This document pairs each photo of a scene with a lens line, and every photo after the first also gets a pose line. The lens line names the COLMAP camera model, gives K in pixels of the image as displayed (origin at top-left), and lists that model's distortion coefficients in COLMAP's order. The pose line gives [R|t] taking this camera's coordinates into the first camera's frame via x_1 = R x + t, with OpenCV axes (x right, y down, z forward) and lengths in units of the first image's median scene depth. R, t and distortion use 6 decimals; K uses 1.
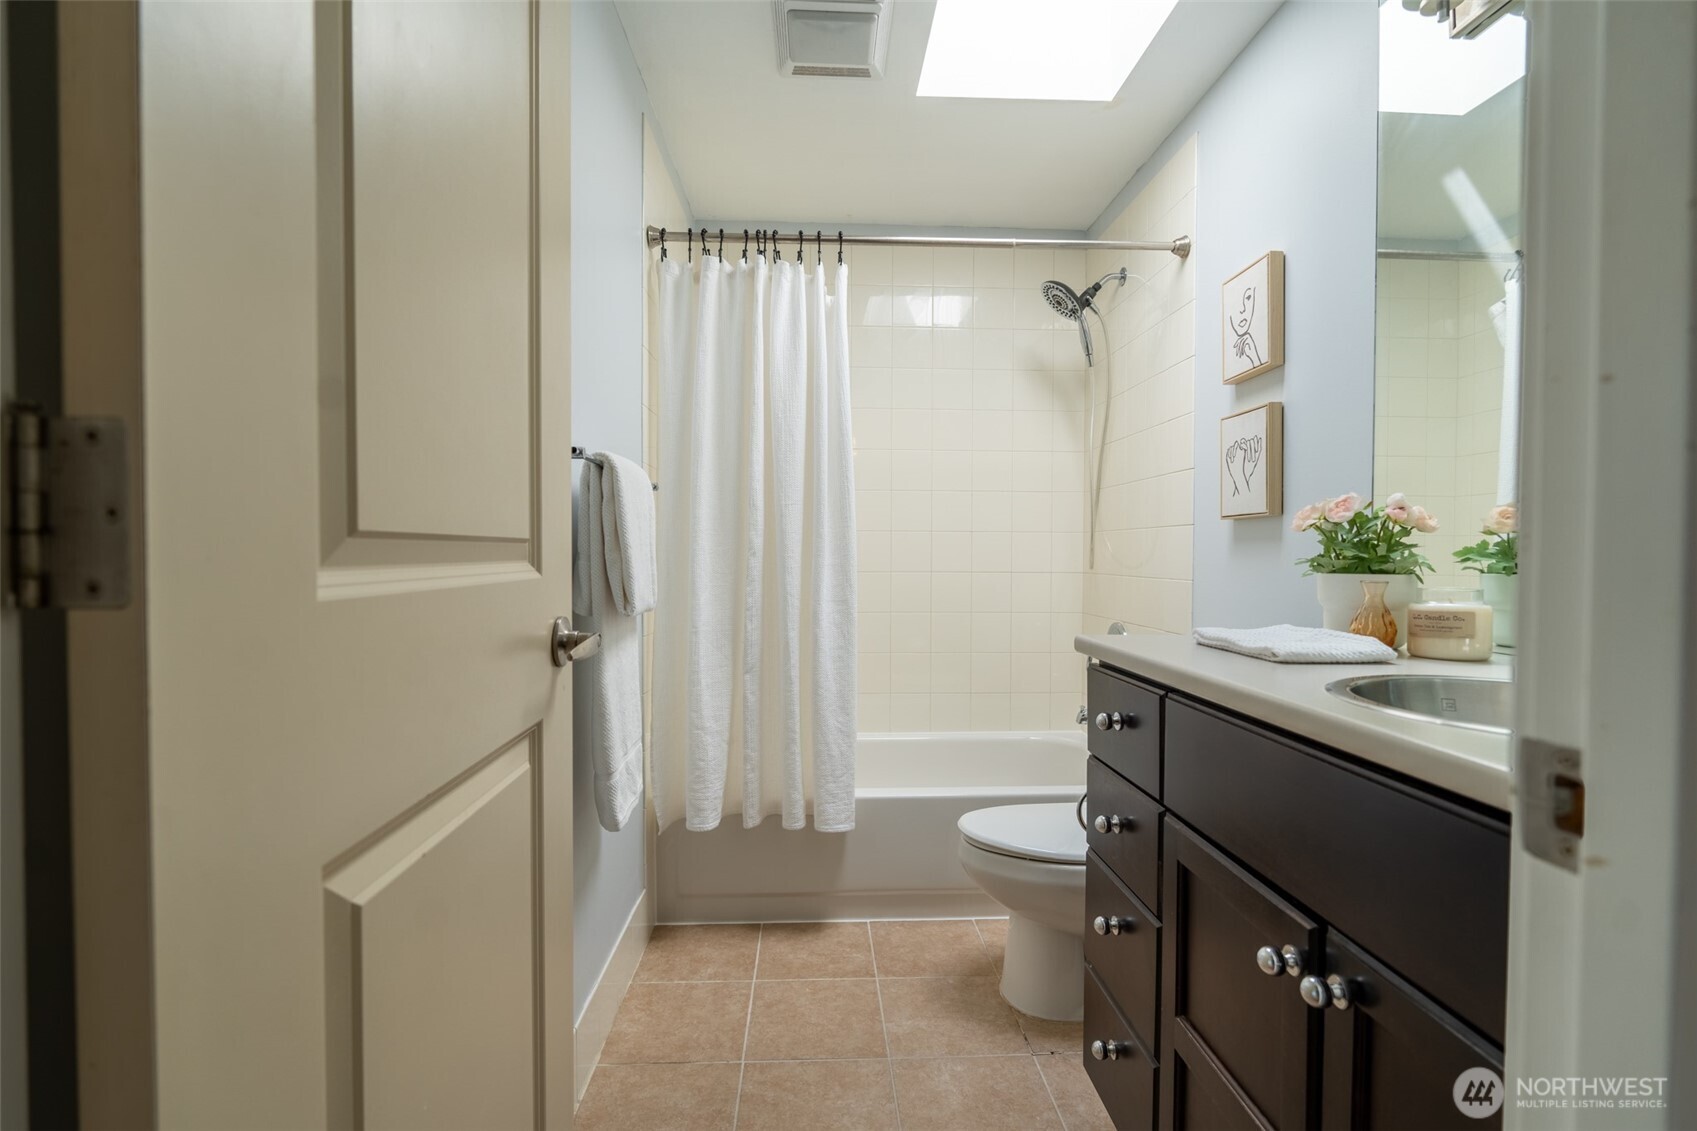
lens RADIAL K [[764.8, 0, 841.4], [0, 764.8, 565.2], [0, 0, 1]] dist [-0.000914, 0.001919]
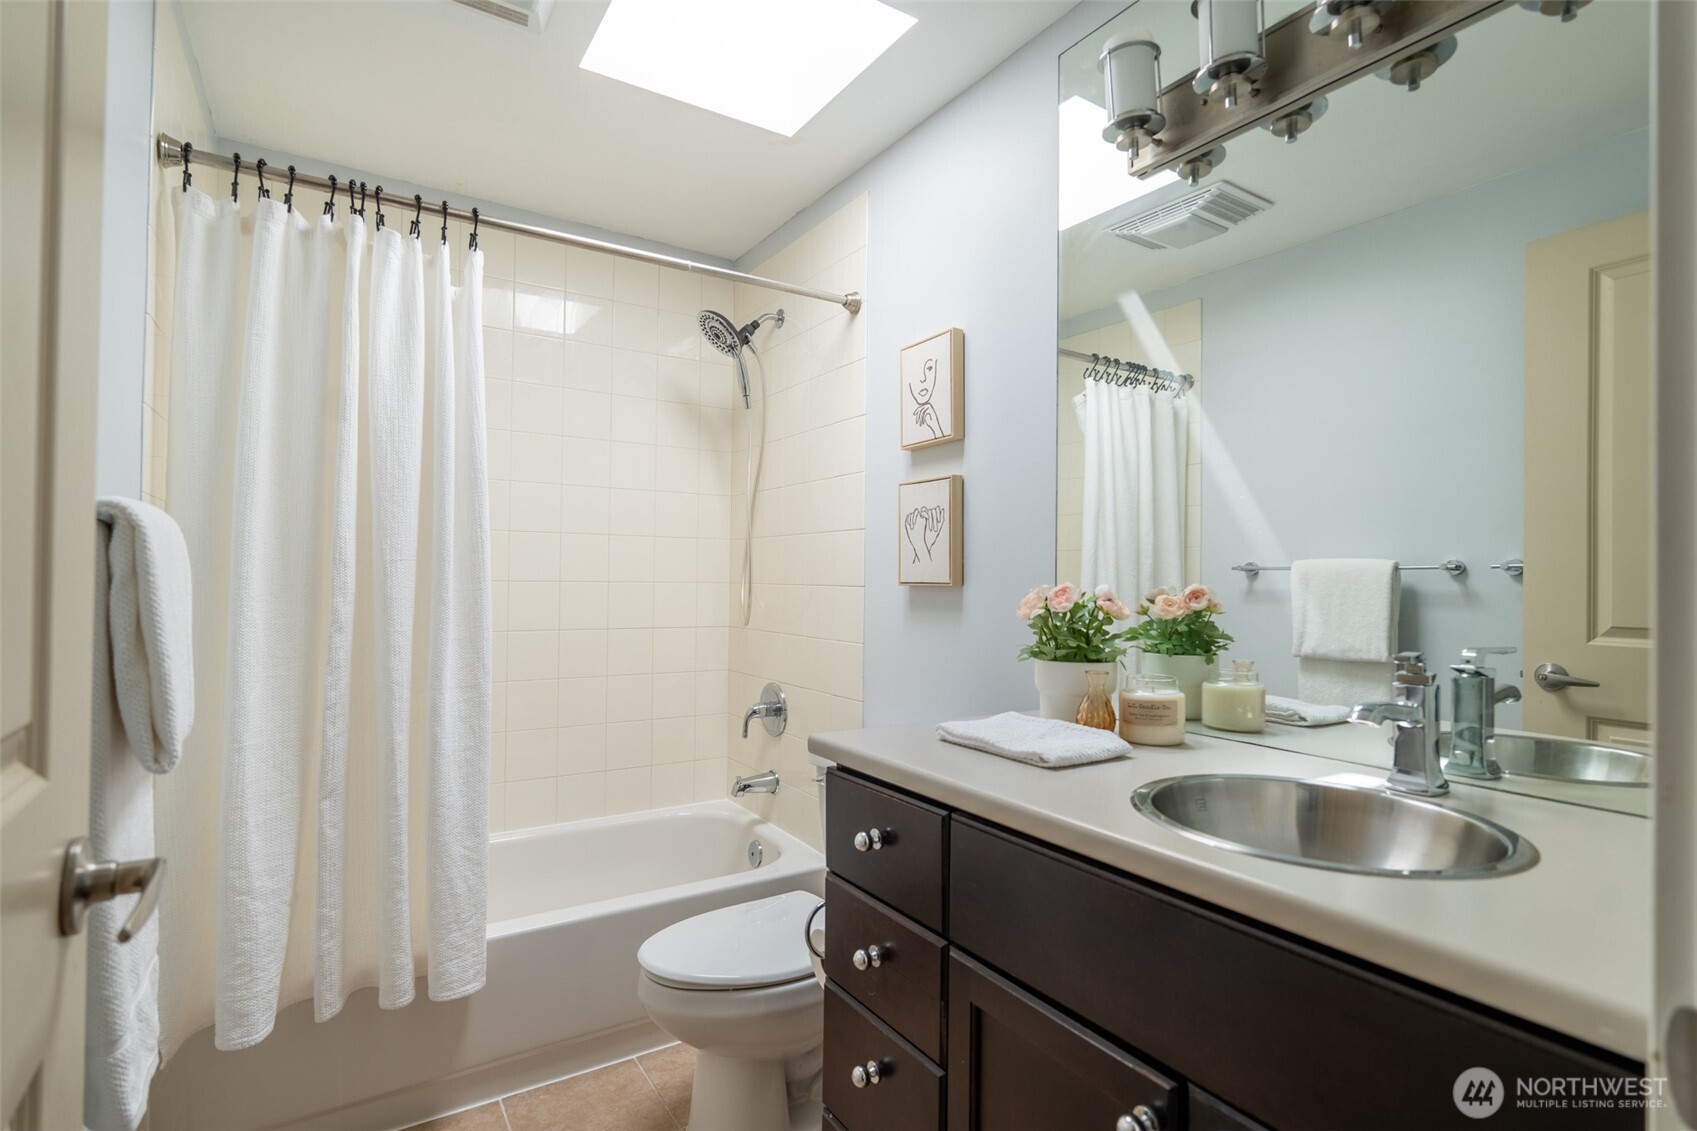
lens RADIAL K [[820.1, 0, 838.2], [0, 820.1, 567.9], [0, 0, 1]] dist [-0.000701, -0.000137]
pose [[0.869393, 0.011263, 0.493994, -0.090293], [0.002288, 0.999638, -0.026817, -0.050925], [-0.494117, 0.024445, 0.869052, 0.110139]]
